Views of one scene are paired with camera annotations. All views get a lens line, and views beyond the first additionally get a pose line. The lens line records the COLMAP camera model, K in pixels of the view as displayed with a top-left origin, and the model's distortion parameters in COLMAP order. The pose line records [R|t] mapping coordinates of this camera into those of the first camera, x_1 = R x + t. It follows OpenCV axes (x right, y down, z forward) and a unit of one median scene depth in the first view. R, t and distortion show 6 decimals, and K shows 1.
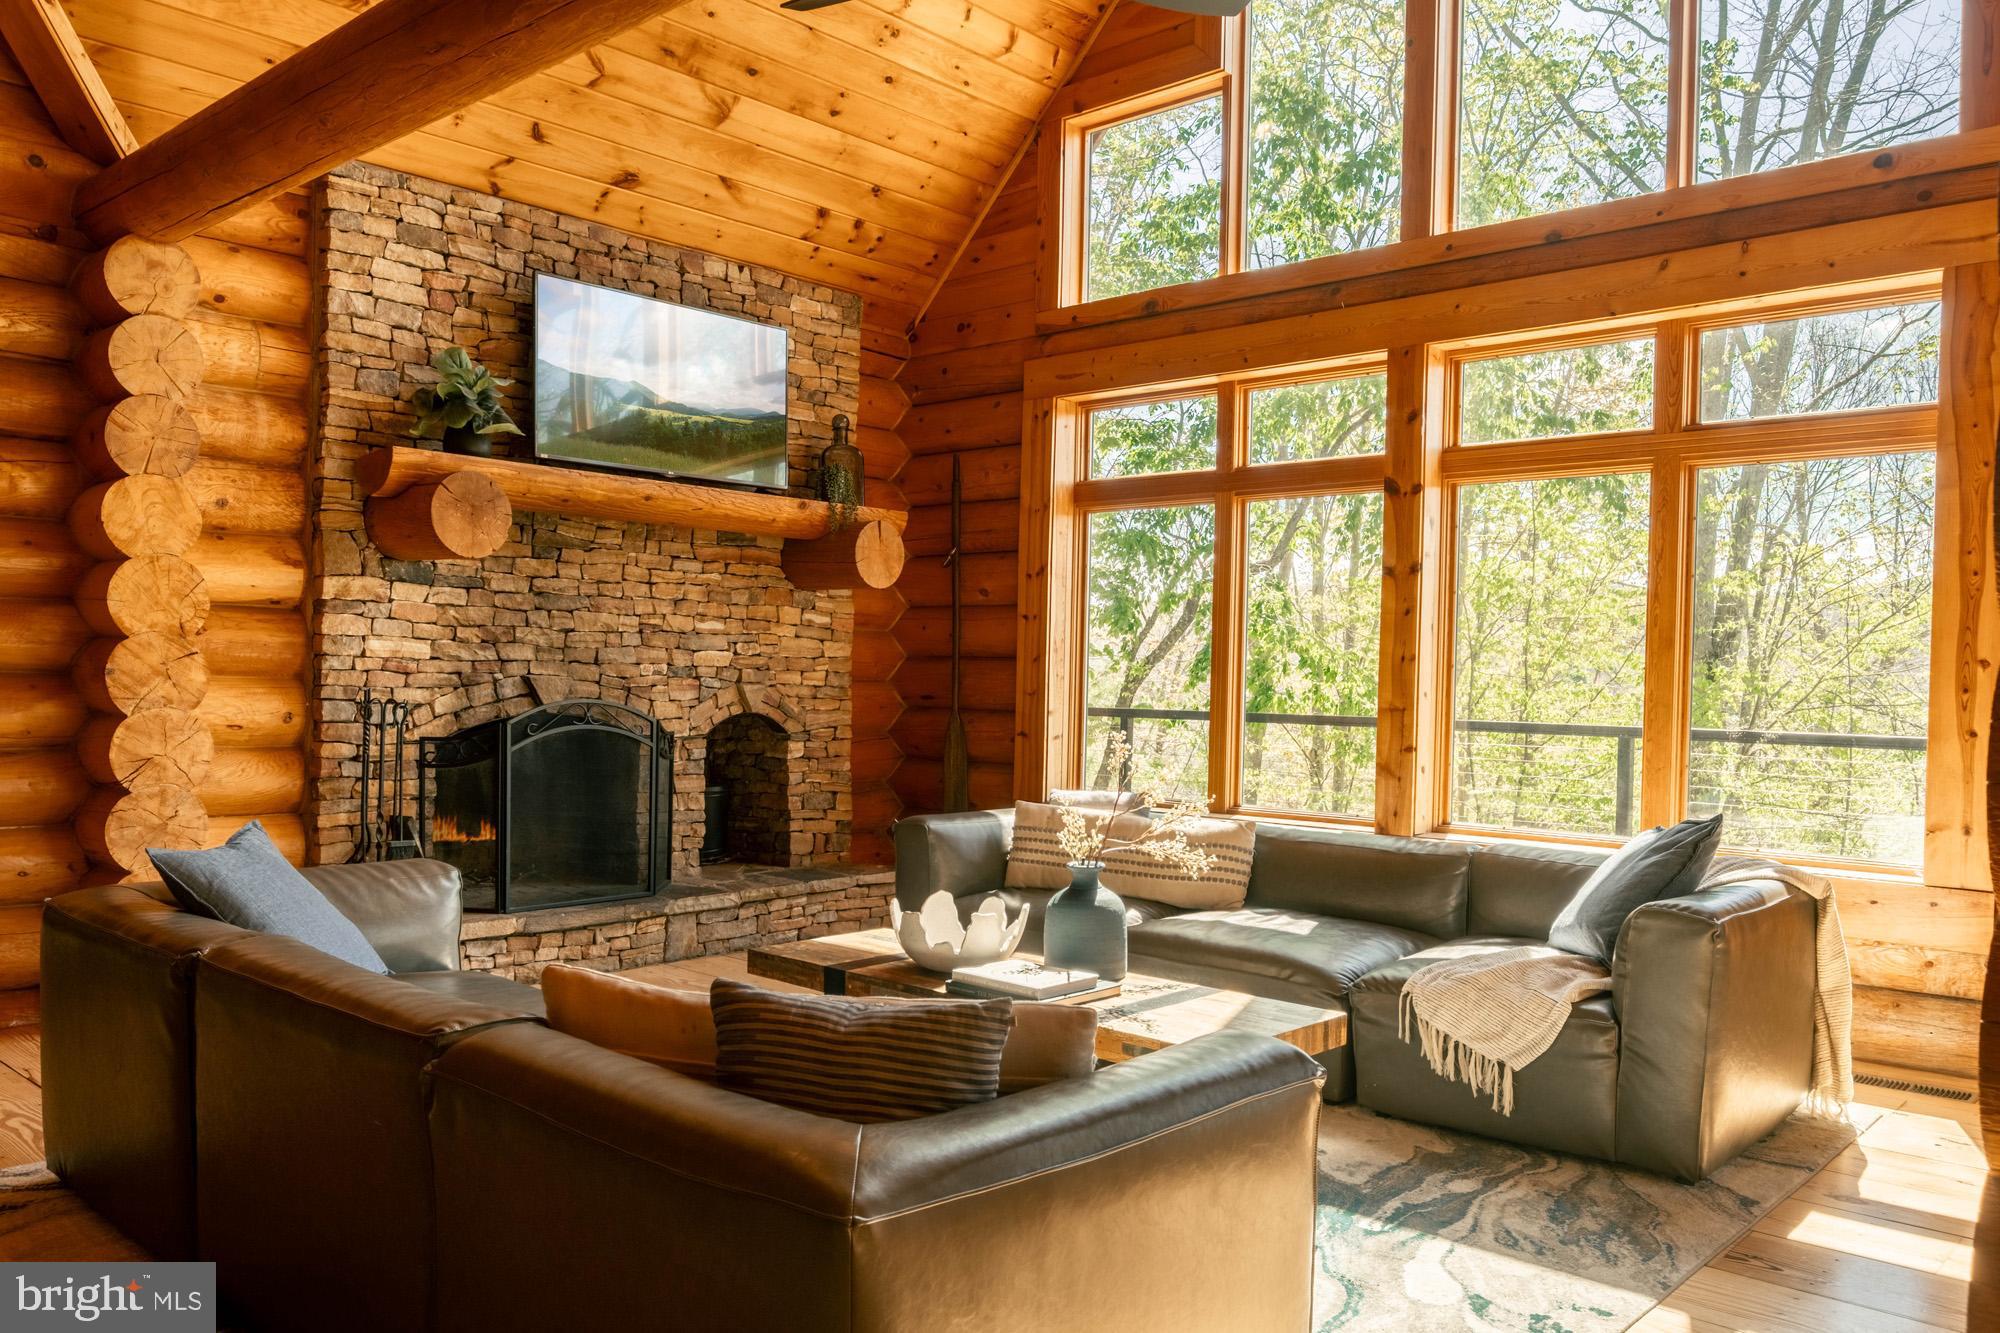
lens RADIAL K [[1495.7, 0, 996.4], [0, 1495.7, 683.7], [0, 0, 1]] dist [-0.002275, 0.001908]
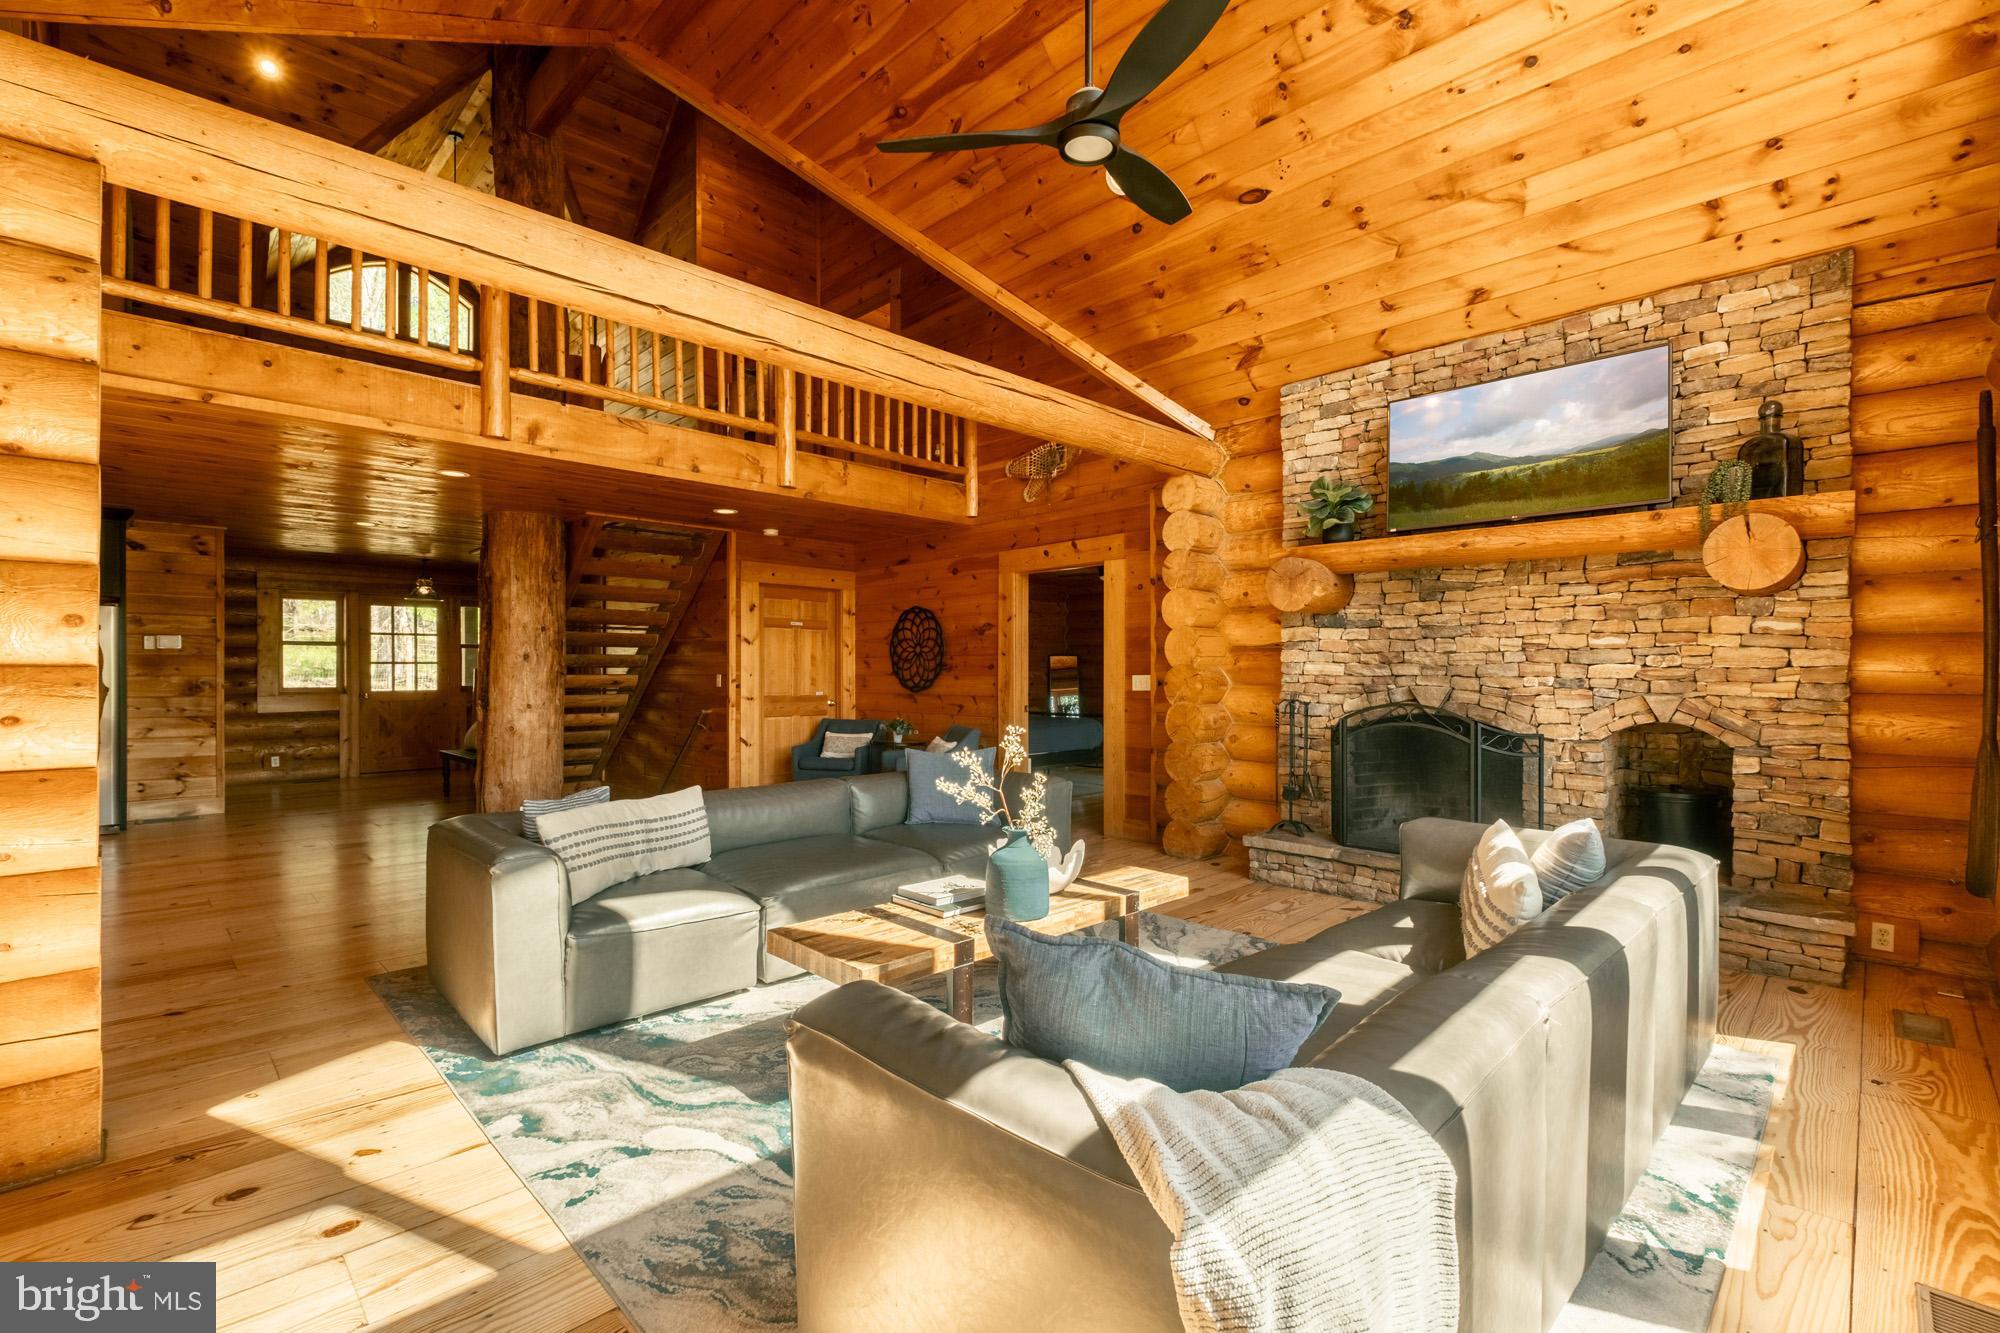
lens RADIAL K [[885.4, 0, 1000.0], [0, 885.4, 666.5], [0, 0, 1]] dist [0.000060, -0.000268]
pose [[-0.044244, -0.021970, -0.998779, 0.506540], [-0.008149, 0.999733, -0.021630, -0.002710], [0.998988, 0.007182, -0.044411, 0.620400]]
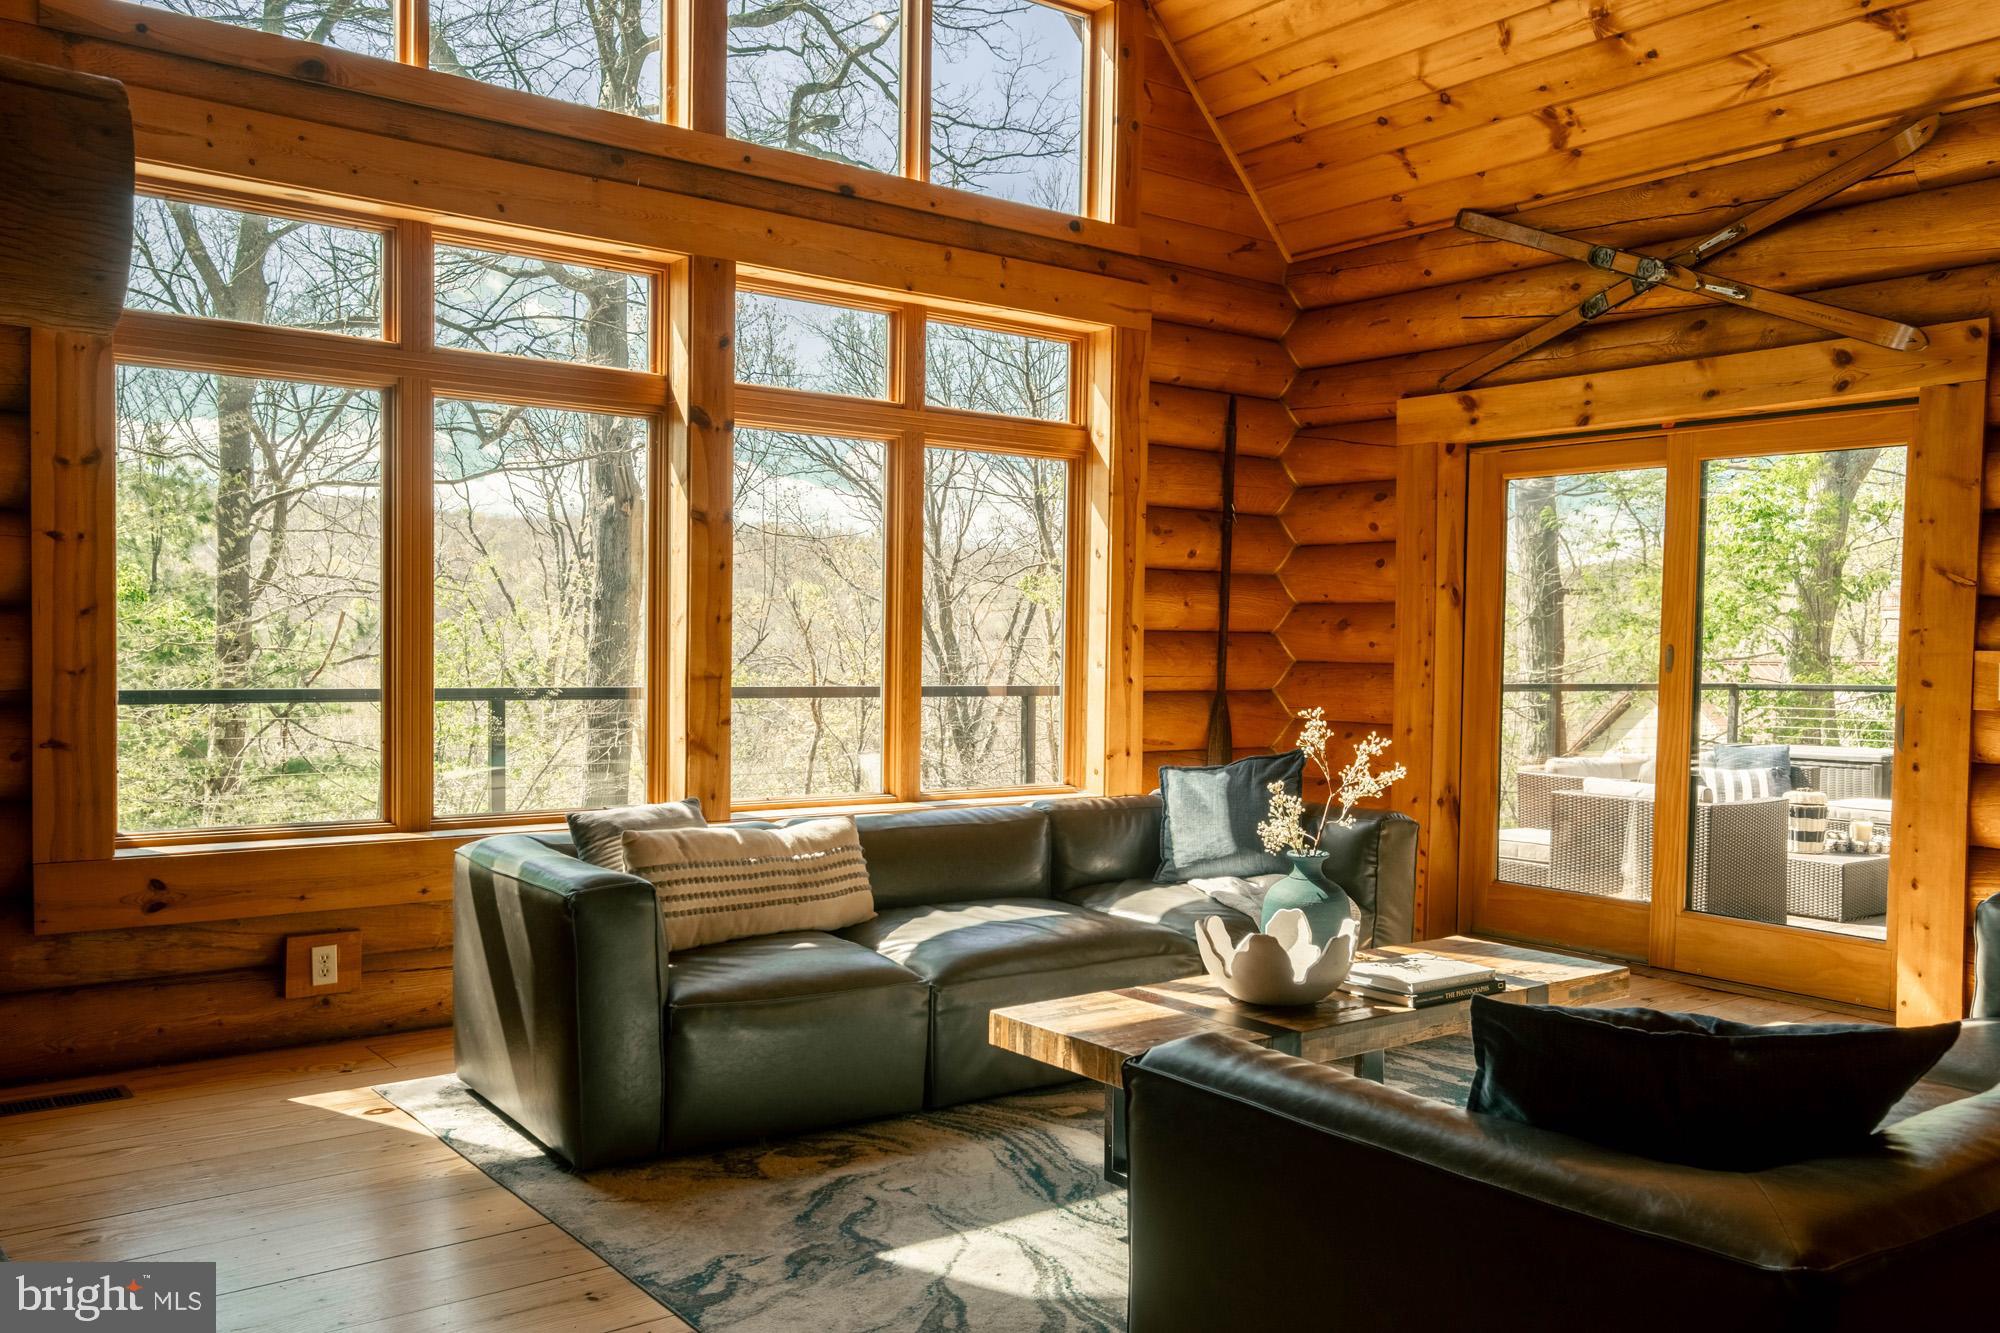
lens RADIAL K [[1640.9, 0, 1005.5], [0, 1640.9, 703.1], [0, 0, 1]] dist [-0.003777, 0.049526]
pose [[0.173335, -0.057617, 0.983176, -0.605498], [-0.007185, 0.998187, 0.059763, -0.024346], [-0.984837, -0.017423, 0.172606, 0.620833]]
